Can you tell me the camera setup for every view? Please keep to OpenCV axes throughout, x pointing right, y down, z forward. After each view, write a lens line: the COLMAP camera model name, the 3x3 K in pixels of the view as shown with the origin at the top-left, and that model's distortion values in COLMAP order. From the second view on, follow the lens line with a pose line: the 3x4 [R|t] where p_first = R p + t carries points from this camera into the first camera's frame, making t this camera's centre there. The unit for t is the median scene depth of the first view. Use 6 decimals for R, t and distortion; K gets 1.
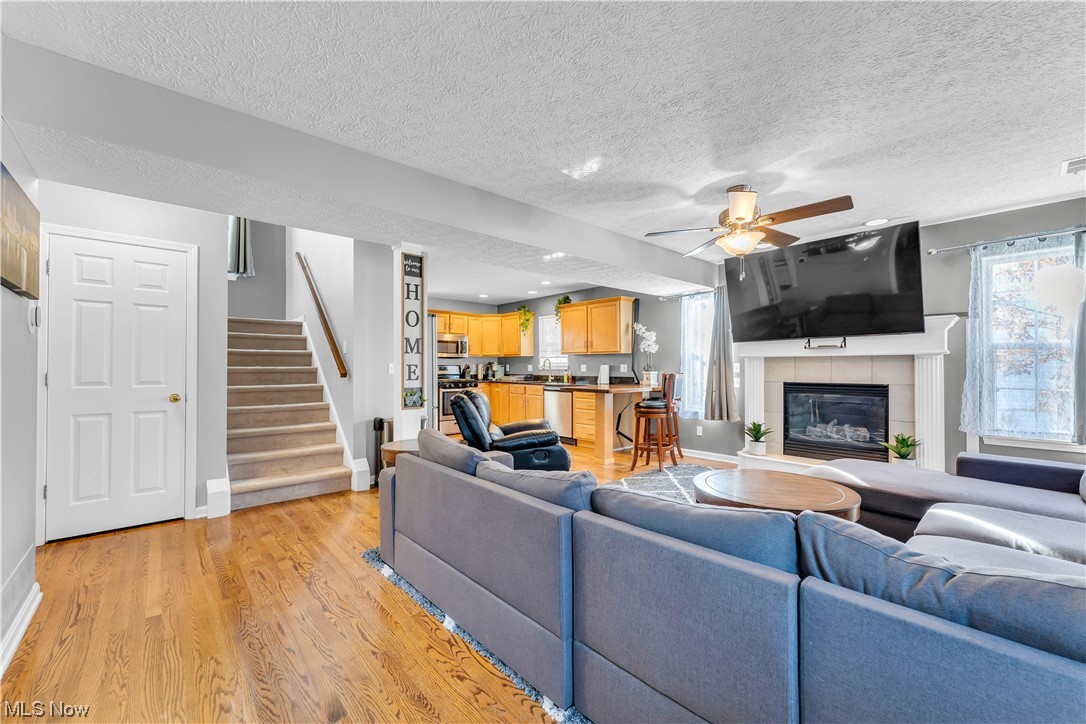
lens RADIAL K [[438.0, 0, 541.8], [0, 438.0, 362.4], [0, 0, 1]] dist [-0.000140, 0.000841]
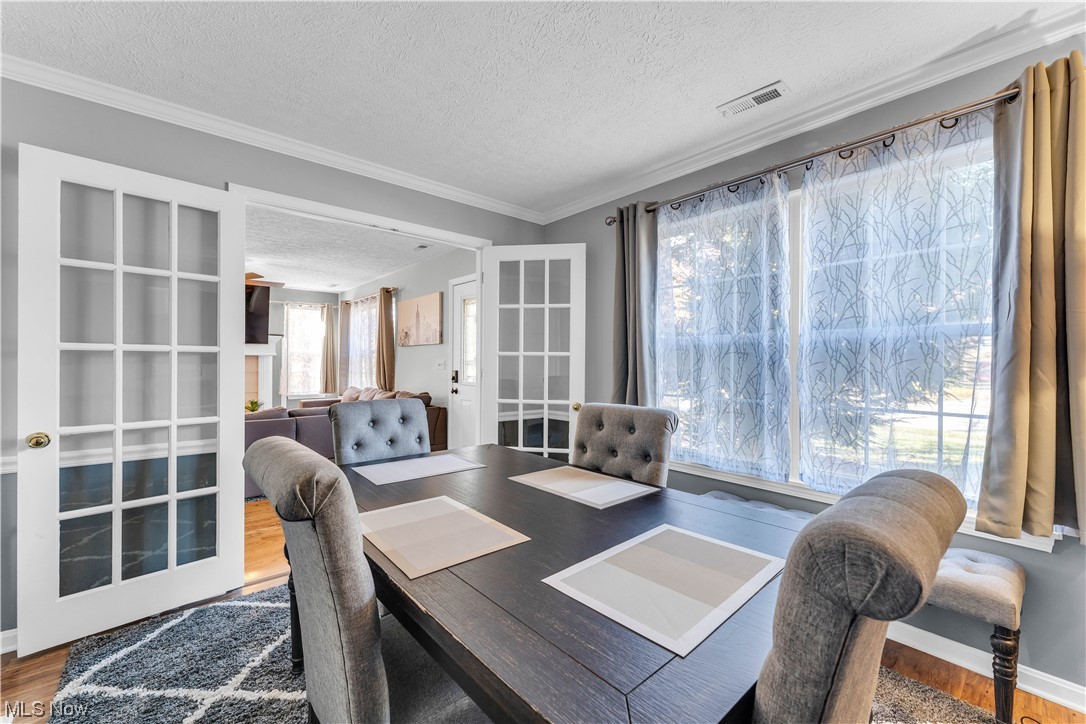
lens RADIAL K [[438.0, 0, 540.1], [0, 438.0, 362.1], [0, 0, 1]] dist [-0.000140, 0.000841]
pose [[0.015975, -0.005730, 0.999856, -0.687840], [-0.013837, 0.999887, 0.005952, -0.011822], [-0.999777, -0.013930, 0.015894, -0.141732]]
